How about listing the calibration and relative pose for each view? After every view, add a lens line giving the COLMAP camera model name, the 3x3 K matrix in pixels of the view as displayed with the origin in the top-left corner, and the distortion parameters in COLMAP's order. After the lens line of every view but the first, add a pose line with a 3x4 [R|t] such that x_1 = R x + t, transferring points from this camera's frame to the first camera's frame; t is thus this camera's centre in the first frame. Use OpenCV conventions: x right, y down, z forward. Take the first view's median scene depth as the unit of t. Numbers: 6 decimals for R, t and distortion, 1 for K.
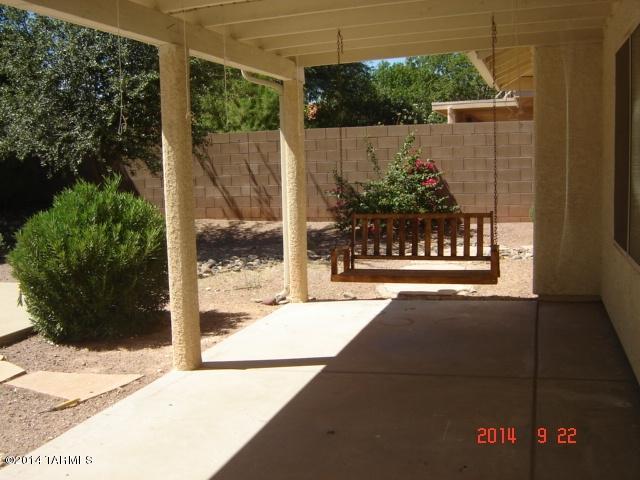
lens RADIAL K [[708.3, 0, 320.0], [0, 708.3, 240.0], [0, 0, 1]] dist [-0.106975, -0.029238]
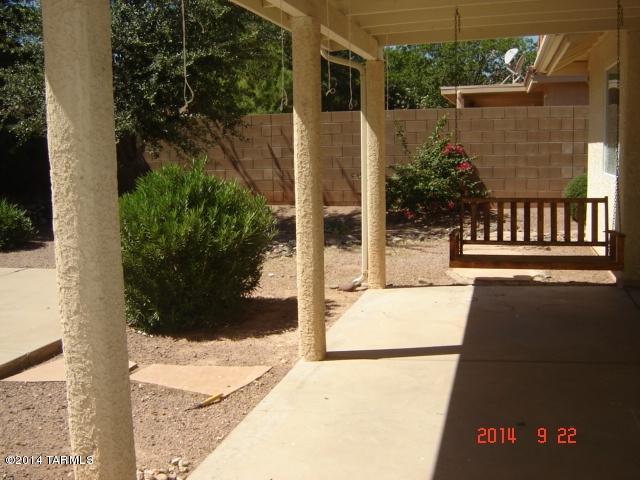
lens RADIAL K [[708.3, 0, 320.0], [0, 708.3, 240.0], [0, 0, 1]] dist [-0.106975, -0.029238]
pose [[0.999078, 0.000999, 0.042910, -0.154151], [-0.001917, 0.999770, 0.021353, 0.000533], [-0.042878, -0.021415, 0.998851, 0.031981]]
